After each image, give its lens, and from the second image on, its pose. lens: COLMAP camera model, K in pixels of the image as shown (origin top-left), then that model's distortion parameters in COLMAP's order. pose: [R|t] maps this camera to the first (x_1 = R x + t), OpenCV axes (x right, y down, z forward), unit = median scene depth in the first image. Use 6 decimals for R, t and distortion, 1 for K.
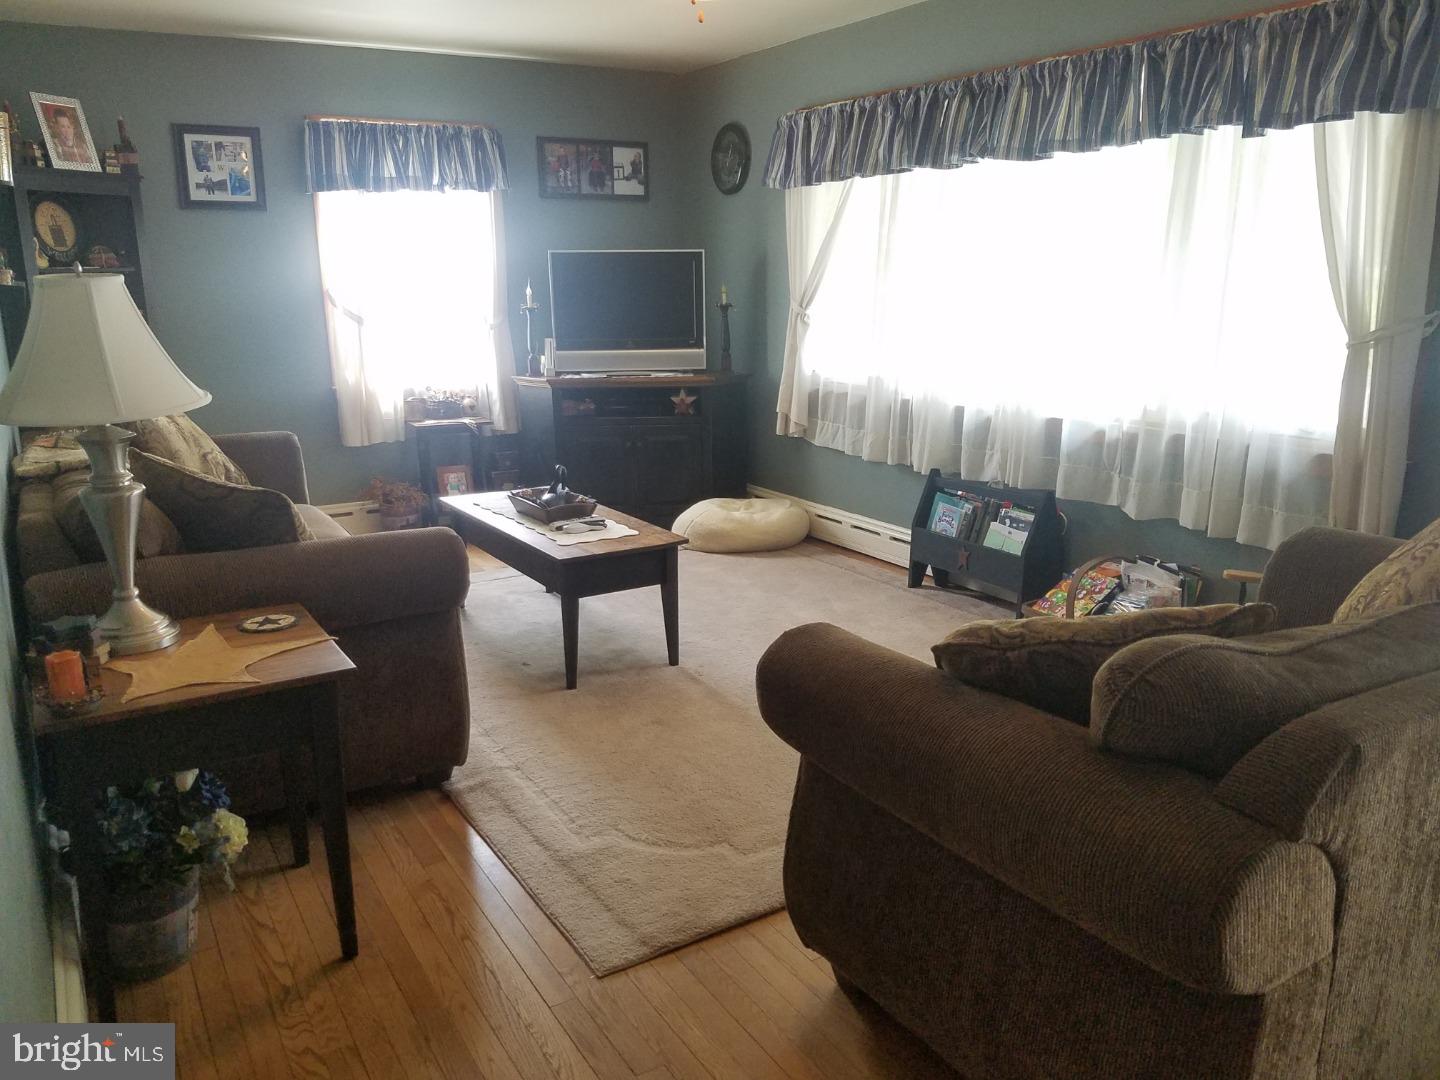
lens RADIAL K [[1088.0, 0, 730.5], [0, 1088.0, 572.4], [0, 0, 1]] dist [0.053052, -0.103093]
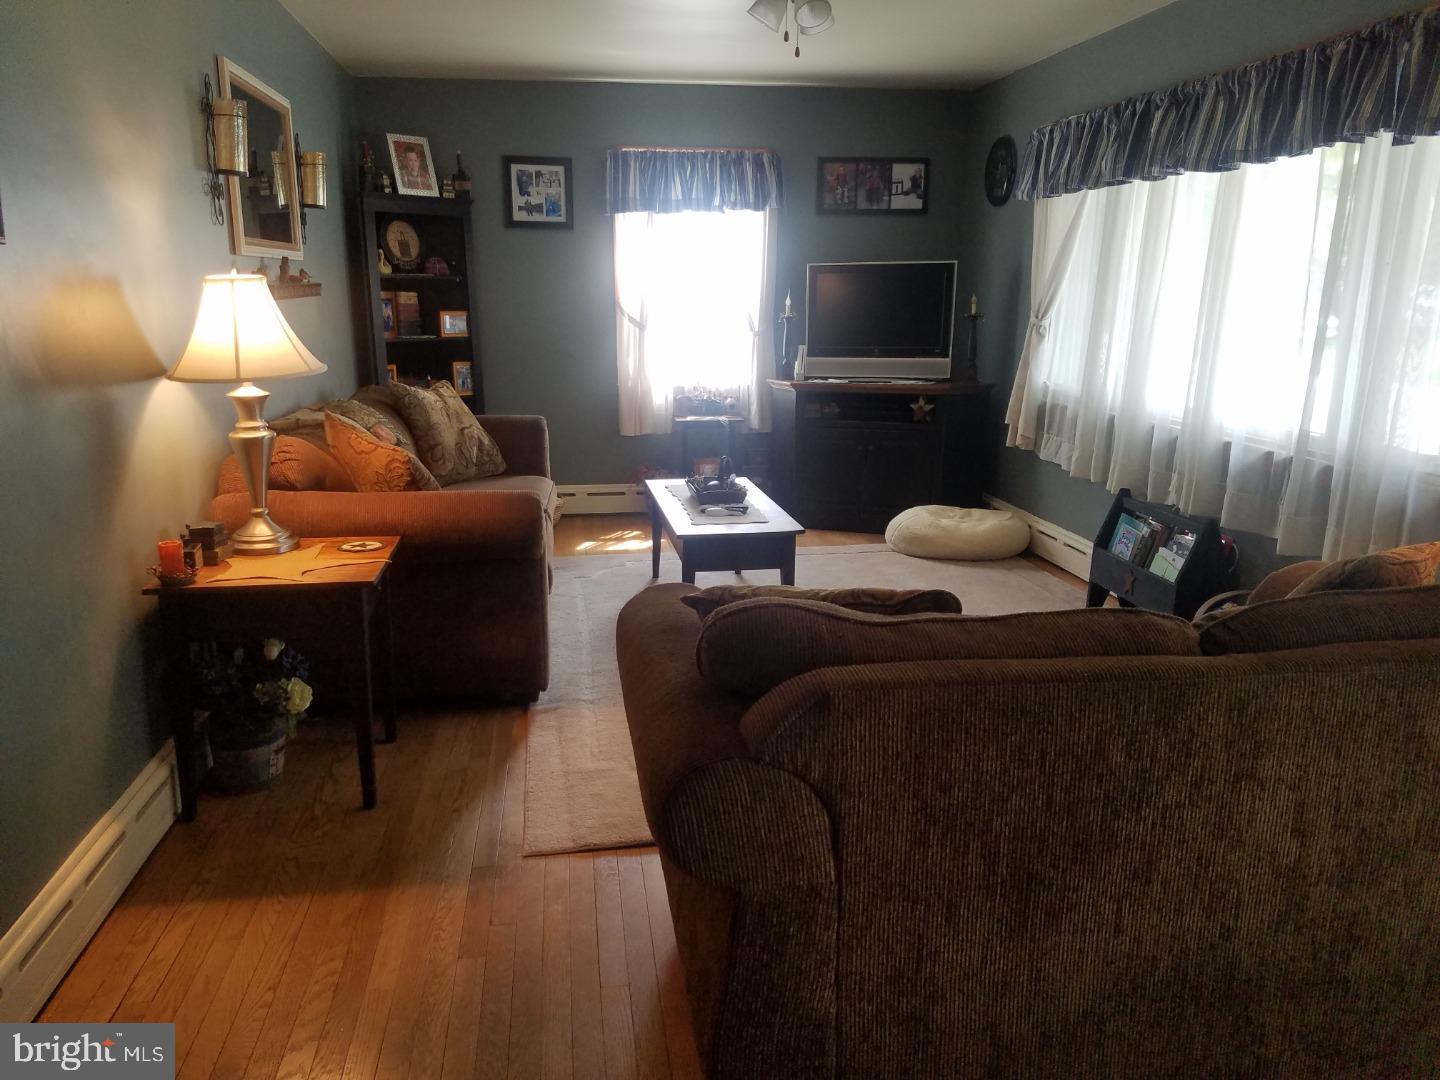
lens RADIAL K [[1088.0, 0, 719.6], [0, 1088.0, 577.7], [0, 0, 1]] dist [0.053052, -0.103093]
pose [[0.926855, 0.106549, -0.359982, 0.188339], [-0.108547, 0.993982, 0.014725, 0.007017], [0.359385, 0.025427, 0.932843, -0.027570]]
